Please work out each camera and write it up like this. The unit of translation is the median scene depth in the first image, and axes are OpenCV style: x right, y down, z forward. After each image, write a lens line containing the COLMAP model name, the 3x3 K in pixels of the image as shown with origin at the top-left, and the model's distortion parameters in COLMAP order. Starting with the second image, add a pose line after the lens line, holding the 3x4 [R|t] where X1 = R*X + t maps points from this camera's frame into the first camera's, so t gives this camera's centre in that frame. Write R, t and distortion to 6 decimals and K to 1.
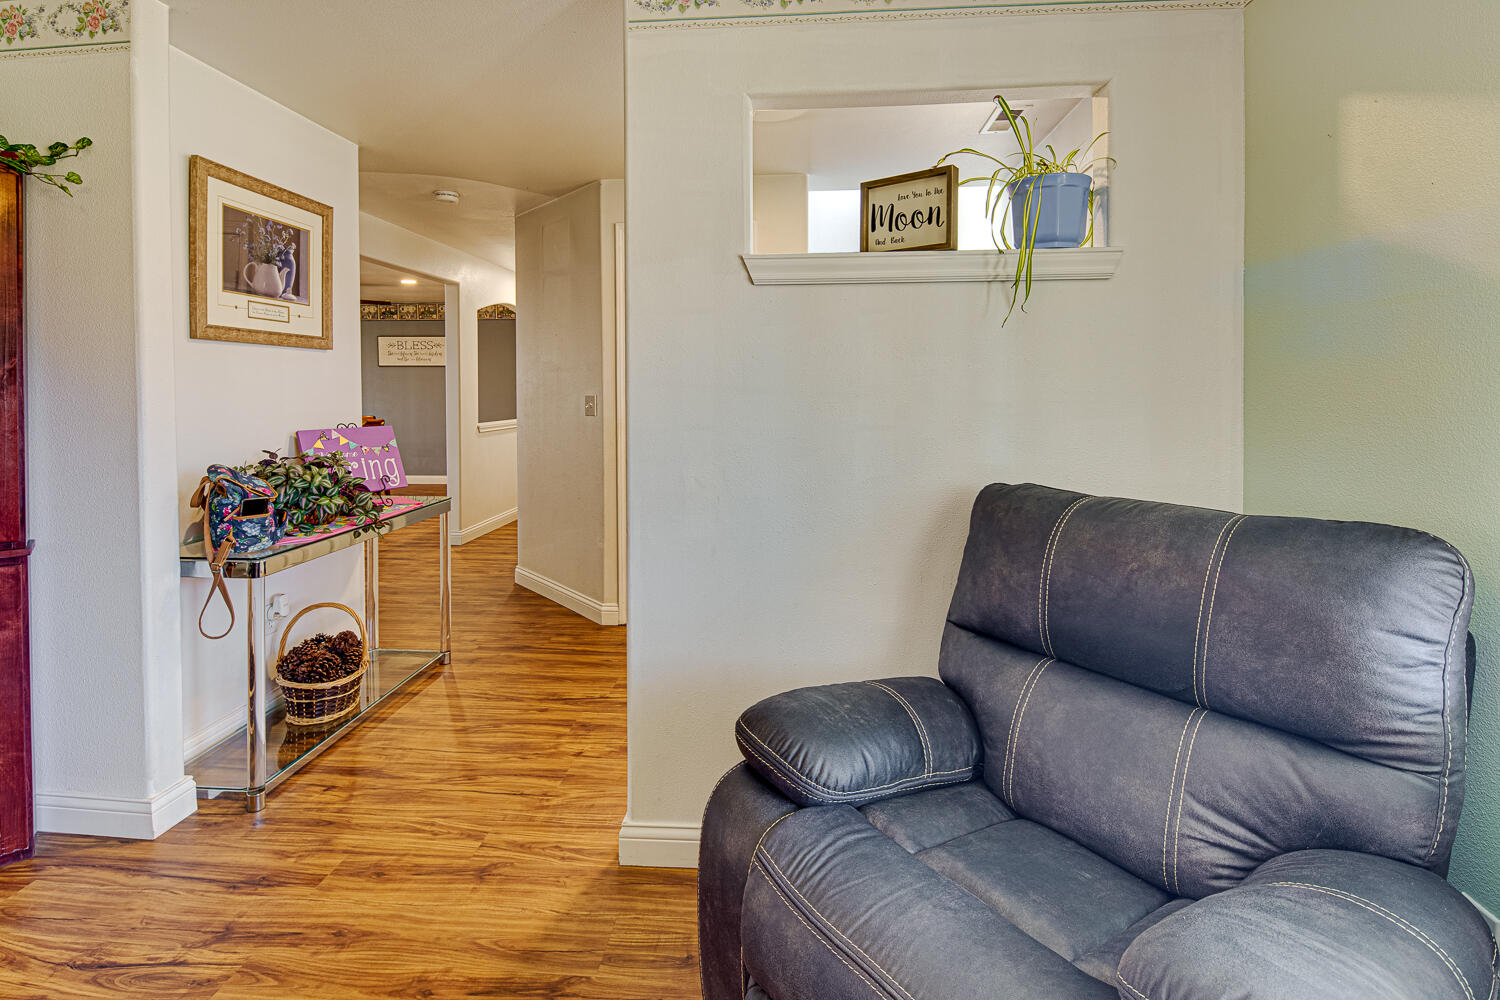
lens RADIAL K [[746.1, 0, 745.9], [0, 746.1, 404.8], [0, 0, 1]] dist [0.016235, 0.000283]
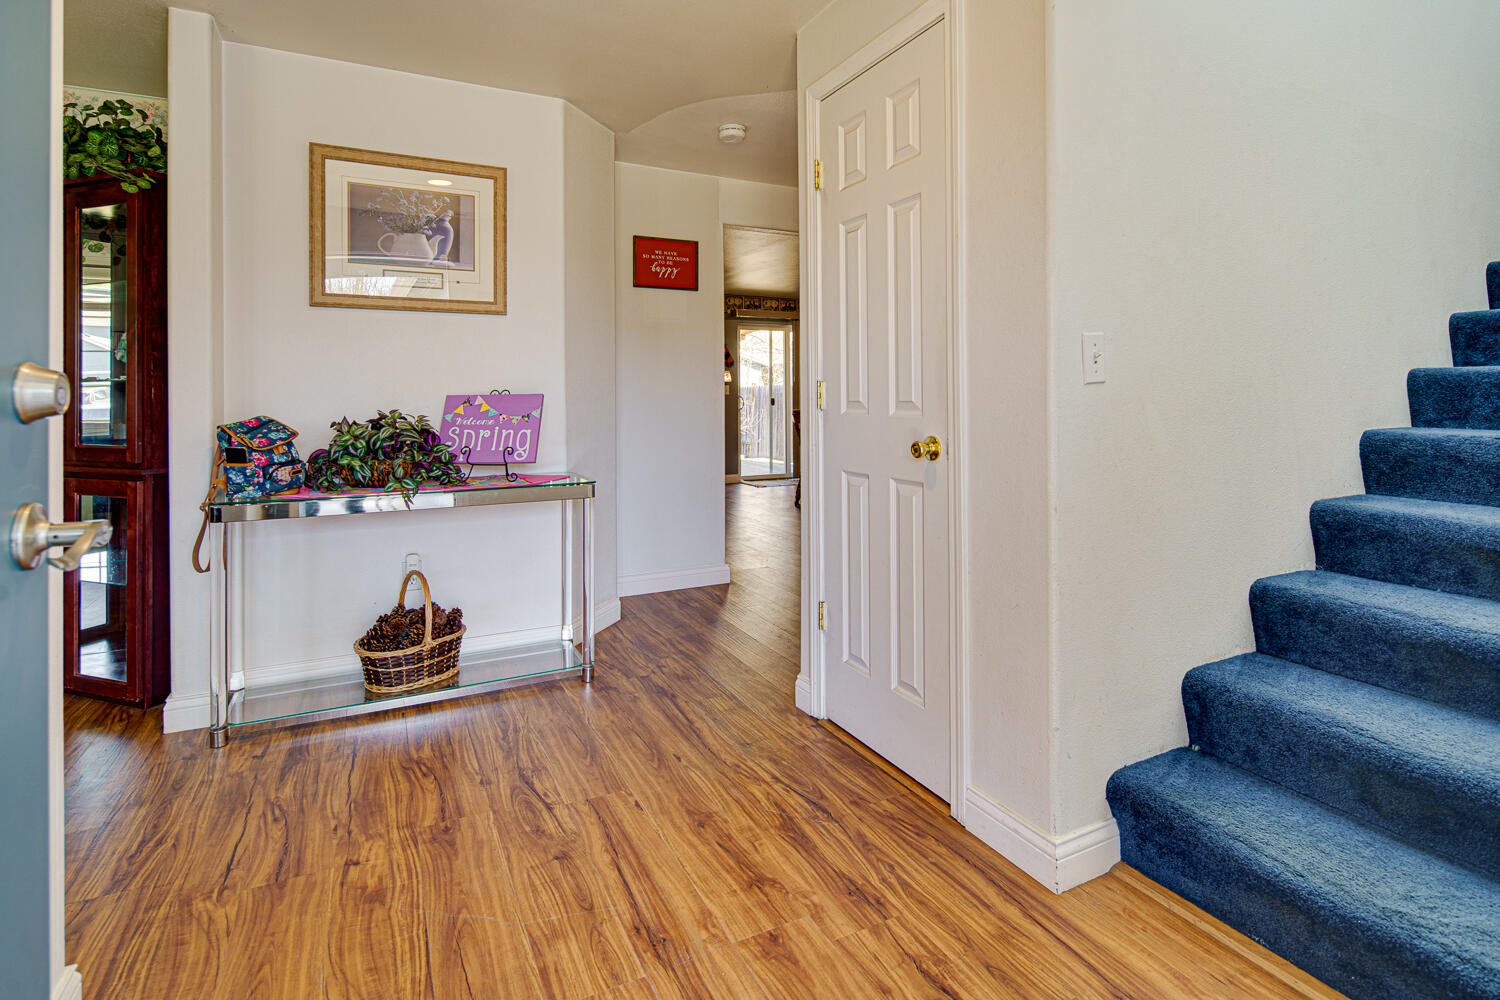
lens RADIAL K [[749.3, 0, 735.3], [0, 749.3, 399.5], [0, 0, 1]] dist [0.019192, -0.013666]
pose [[0.506526, -0.000526, -0.862225, 0.491174], [-0.016312, 0.999815, -0.010193, 0.046148], [0.862071, 0.019228, 0.506423, 0.866865]]
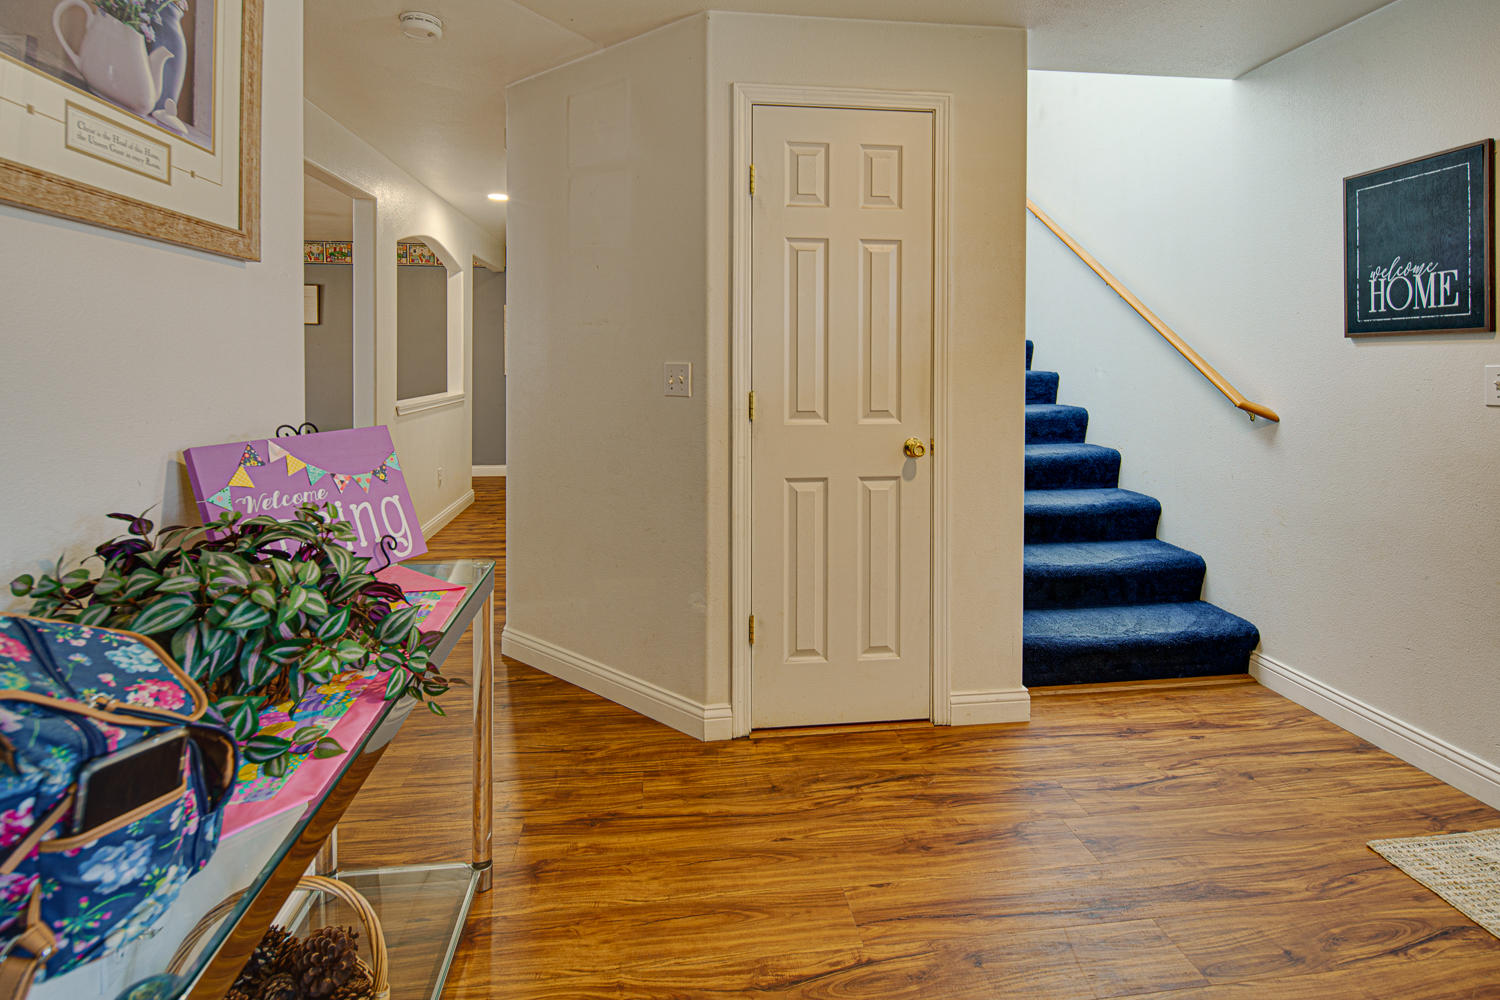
lens RADIAL K [[739.0, 0, 745.3], [0, 739.0, 366.9], [0, 0, 1]] dist [0.007553, -0.006428]
pose [[0.978528, 0.002567, 0.206097, -0.402519], [-0.000839, 0.999964, -0.008470, -0.007195], [-0.206112, 0.008116, 0.978495, 0.566821]]
